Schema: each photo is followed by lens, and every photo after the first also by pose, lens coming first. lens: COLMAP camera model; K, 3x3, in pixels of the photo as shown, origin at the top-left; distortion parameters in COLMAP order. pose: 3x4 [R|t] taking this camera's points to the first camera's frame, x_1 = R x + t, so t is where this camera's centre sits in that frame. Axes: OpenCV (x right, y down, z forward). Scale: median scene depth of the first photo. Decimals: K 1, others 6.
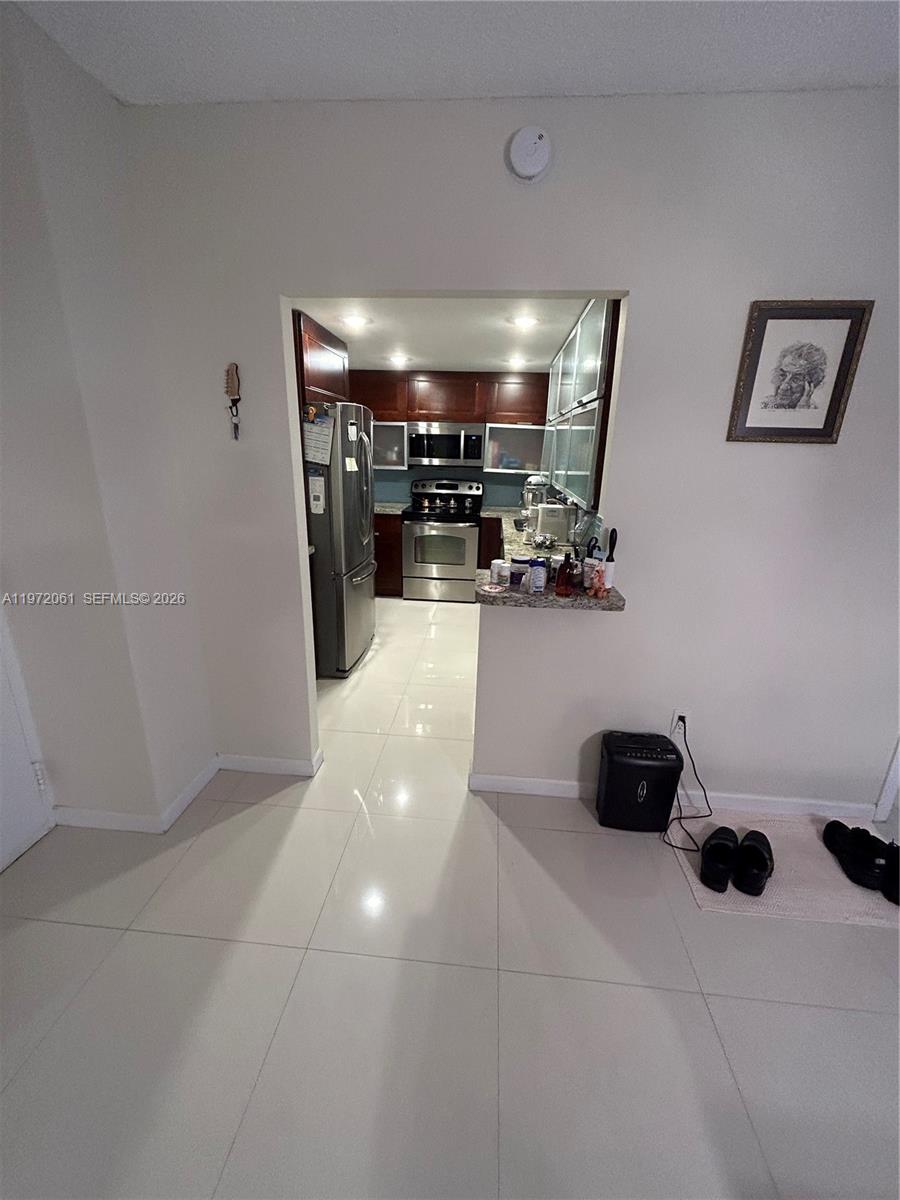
lens RADIAL K [[493.5, 0, 453.7], [0, 493.5, 597.7], [0, 0, 1]] dist [0.008043, 0.001149]
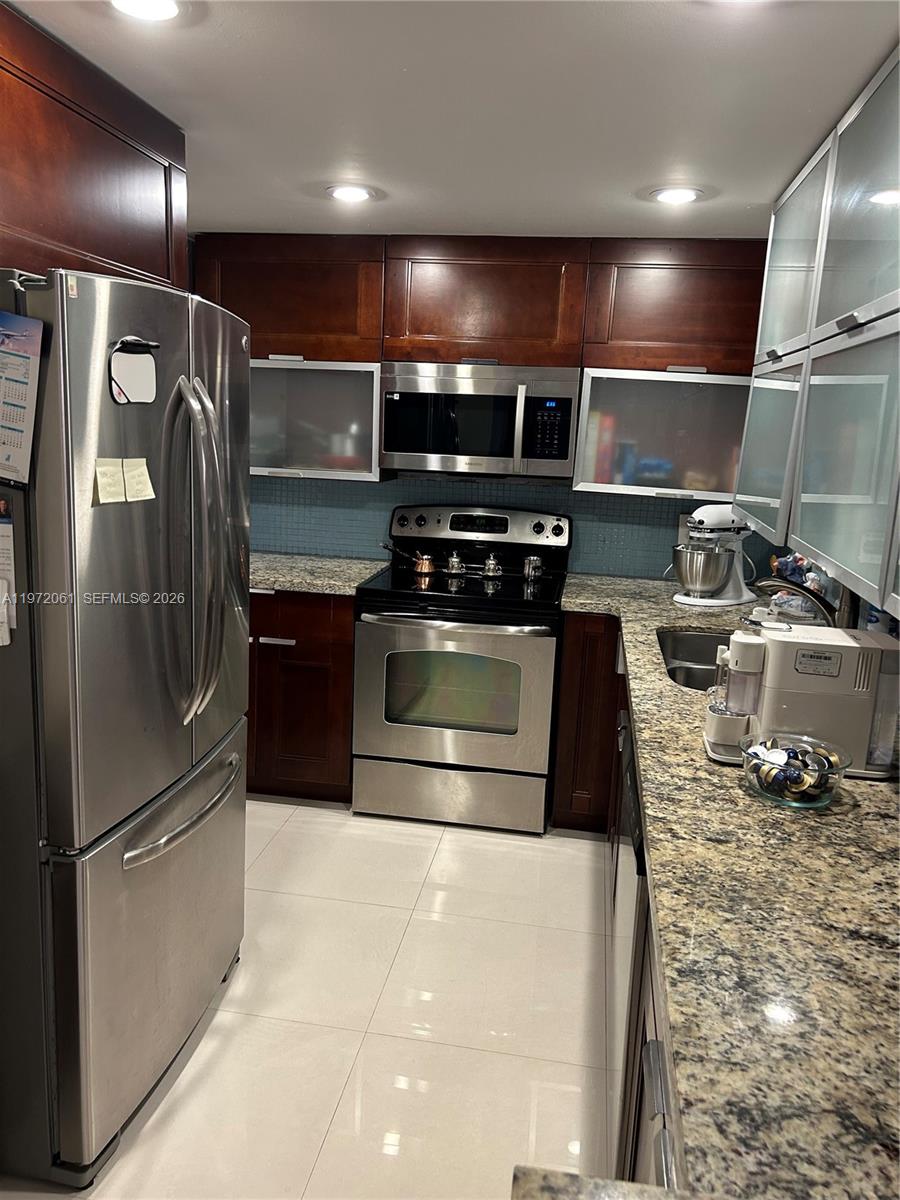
lens RADIAL K [[914.4, 0, 446.8], [0, 914.4, 601.4], [0, 0, 1]] dist [0.056570, -0.049486]
pose [[0.996710, 0.030839, -0.074960, 0.018282], [-0.038525, 0.993897, -0.103362, -0.093280], [0.071315, 0.105910, 0.991815, 0.299210]]
